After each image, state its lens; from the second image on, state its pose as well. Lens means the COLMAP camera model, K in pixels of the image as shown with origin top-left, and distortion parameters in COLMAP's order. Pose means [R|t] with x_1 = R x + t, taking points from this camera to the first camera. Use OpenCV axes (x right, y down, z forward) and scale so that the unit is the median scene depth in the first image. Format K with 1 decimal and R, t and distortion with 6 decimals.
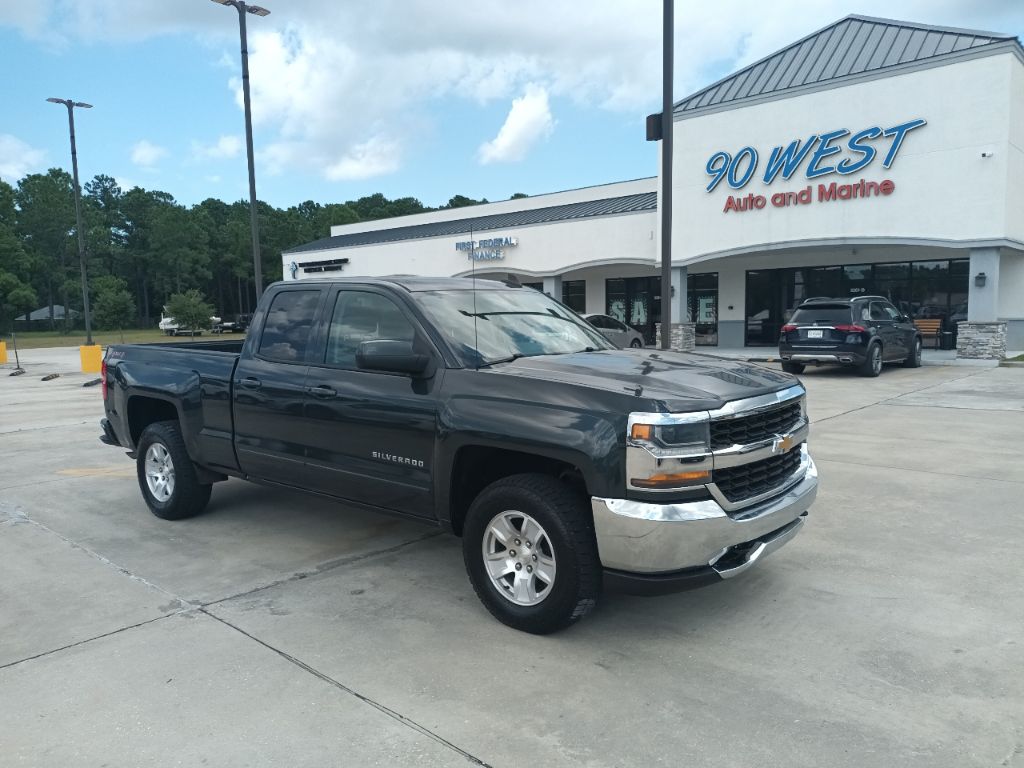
lens RADIAL K [[768.5, 0, 512.0], [0, 768.5, 384.0], [0, 0, 1]] dist [0.005348, -0.004557]
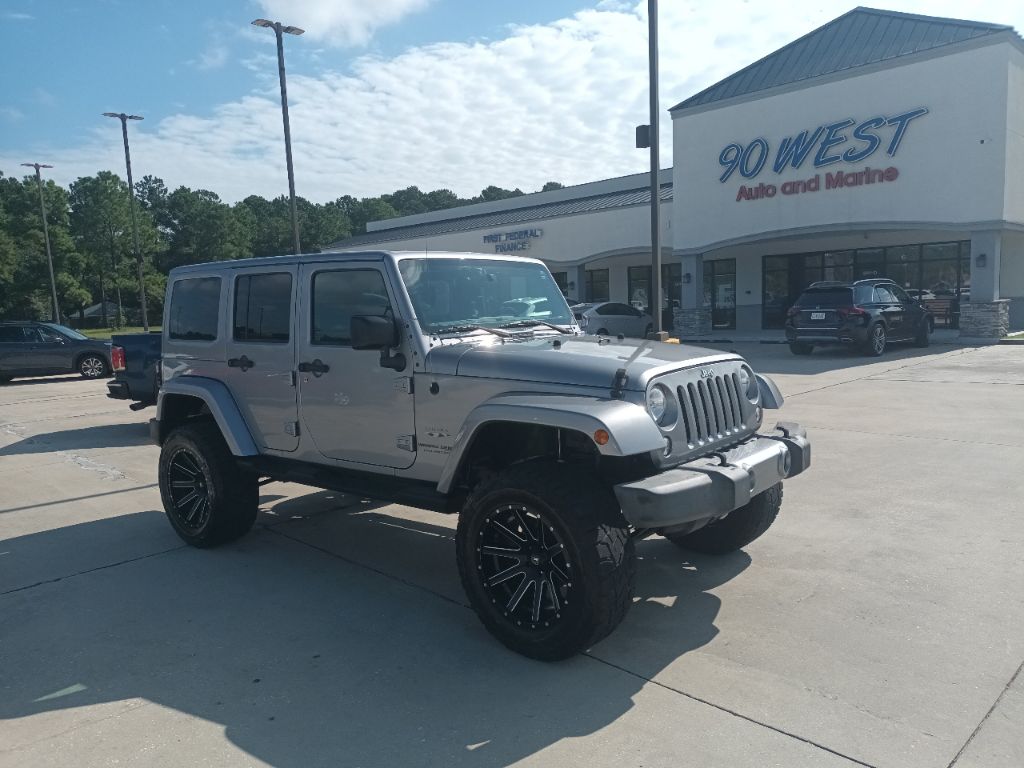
lens RADIAL K [[766.9, 0, 512.0], [0, 766.9, 384.0], [0, 0, 1]] dist [0.007760, -0.004788]
pose [[0.998671, -0.014399, -0.049483, 0.019510], [0.015140, 0.999778, 0.014634, 0.004919], [0.049262, -0.015364, 0.998668, -0.063918]]
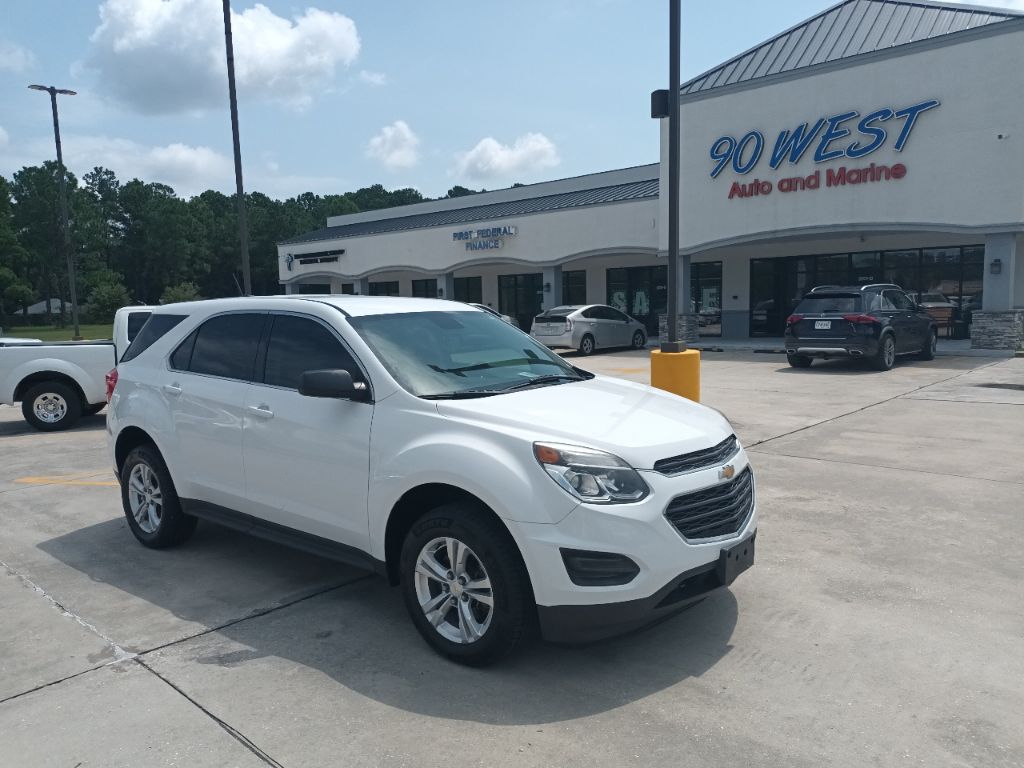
lens RADIAL K [[765.8, 0, 511.8], [0, 765.8, 381.8], [0, 0, 1]] dist [0.010651, -0.008652]
pose [[0.999982, -0.005796, -0.001565, 0.001957], [0.005810, 0.999940, 0.009312, -0.003148], [0.001511, -0.009321, 0.999955, 0.029789]]
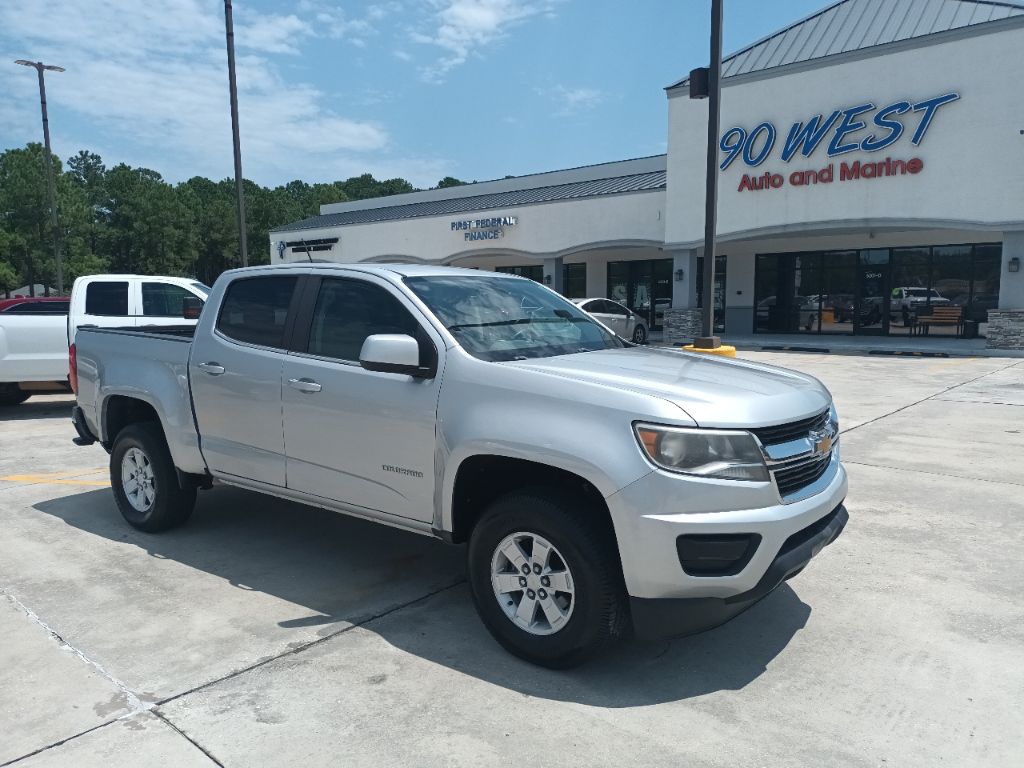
lens RADIAL K [[766.5, 0, 510.6], [0, 766.5, 381.9], [0, 0, 1]] dist [0.004605, -0.002751]
pose [[0.999857, 0.007998, 0.014900, -0.017589], [-0.008268, 0.999802, 0.018107, -0.003857], [-0.014753, -0.018228, 0.999725, 0.056630]]
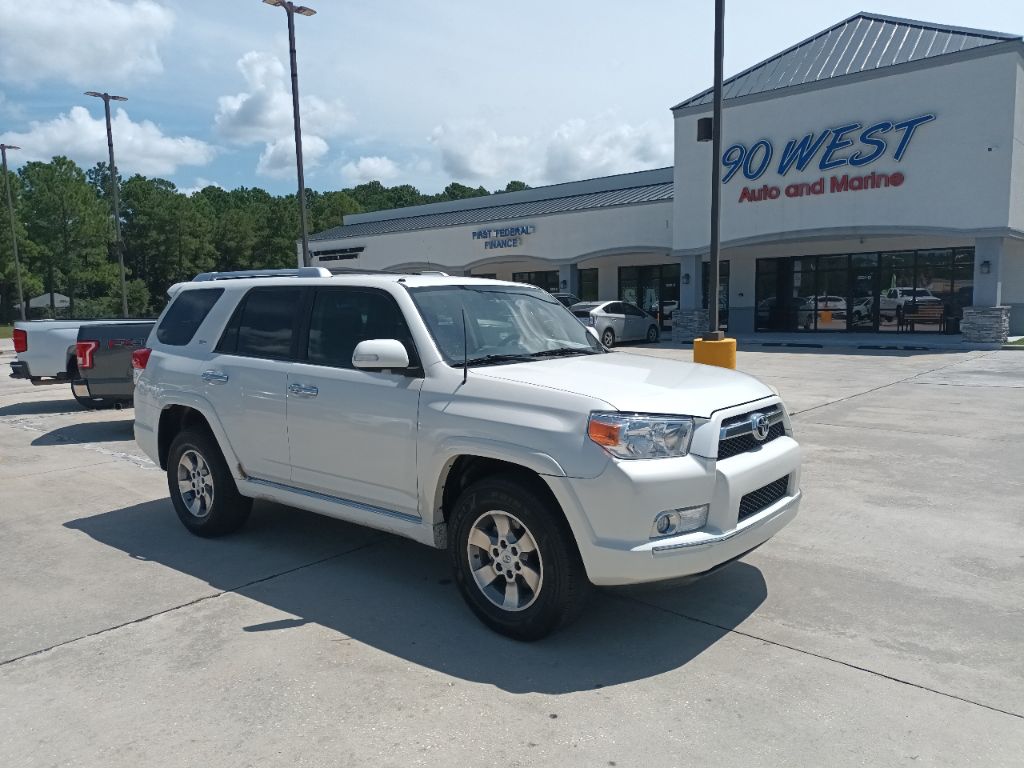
lens RADIAL K [[766.9, 0, 512.0], [0, 766.9, 384.0], [0, 0, 1]] dist [0.007760, -0.004788]
pose [[0.999931, -0.002683, 0.011462, -0.046545], [0.002494, 0.999862, 0.016449, 0.004966], [-0.011505, -0.016419, 0.999799, -0.044341]]
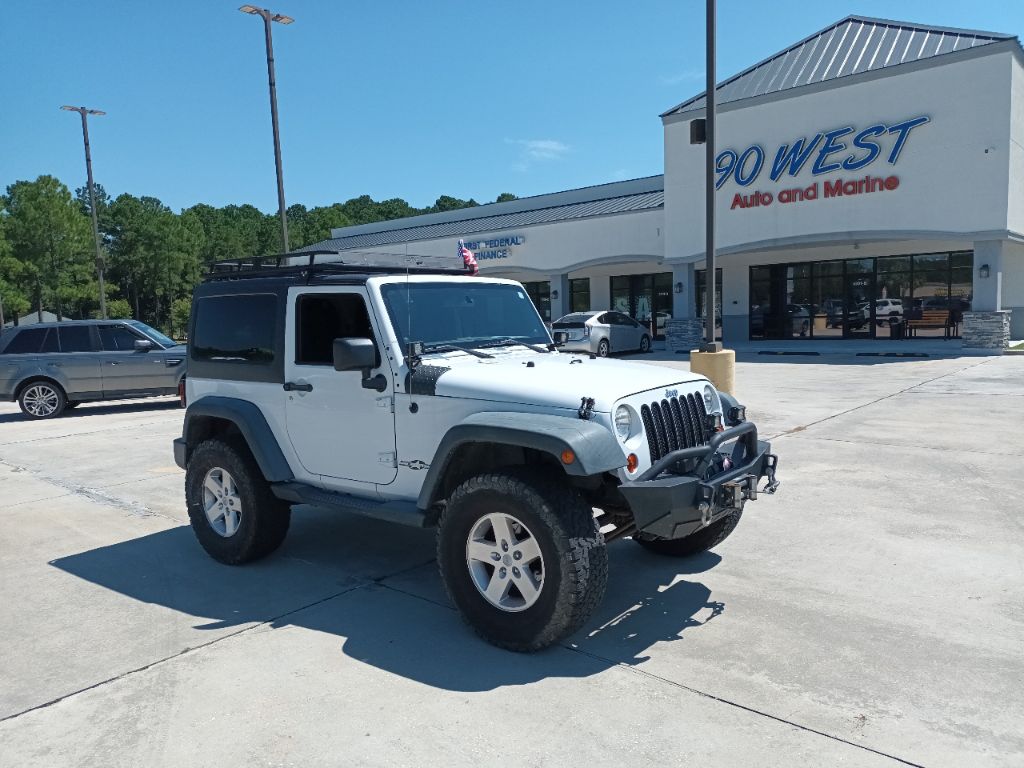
lens RADIAL K [[766.5, 0, 510.6], [0, 766.5, 381.9], [0, 0, 1]] dist [0.004605, -0.002751]
pose [[0.999663, -0.019186, 0.017505, -0.042095], [0.019198, 0.999816, -0.000492, 0.001499], [-0.017492, 0.000828, 0.999847, -0.017942]]
